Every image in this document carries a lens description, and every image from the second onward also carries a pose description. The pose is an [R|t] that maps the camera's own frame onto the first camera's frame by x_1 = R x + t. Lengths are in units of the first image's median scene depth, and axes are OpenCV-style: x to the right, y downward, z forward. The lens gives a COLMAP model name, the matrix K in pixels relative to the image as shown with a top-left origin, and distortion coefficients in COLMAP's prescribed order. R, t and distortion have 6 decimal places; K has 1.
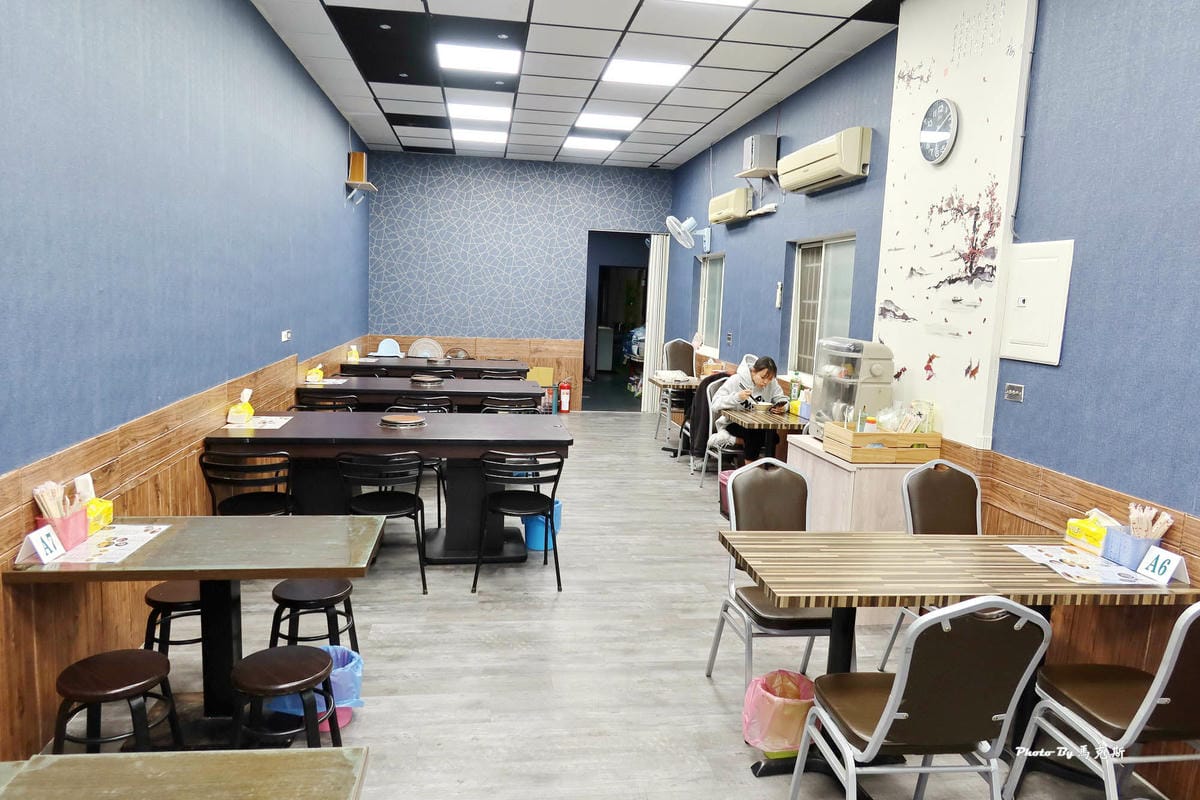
lens RADIAL K [[857.1, 0, 599.2], [0, 857.1, 404.3], [0, 0, 1]] dist [0.030968, 0.001366]
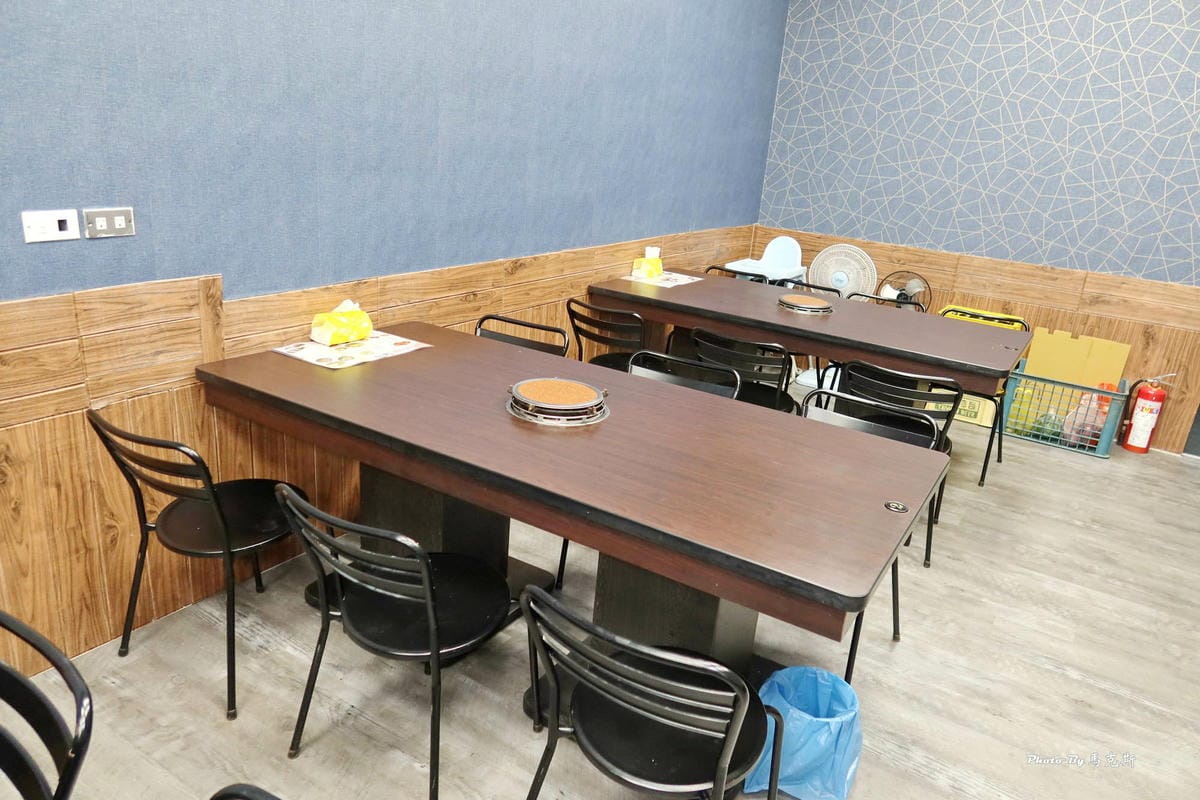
lens RADIAL K [[857.1, 0, 597.1], [0, 857.1, 394.6], [0, 0, 1]] dist [0.030968, 0.001366]
pose [[0.776665, 0.225332, -0.588232, 0.000682], [-0.143972, 0.972611, 0.182483, -0.060558], [0.613240, -0.057039, 0.787835, 0.493610]]
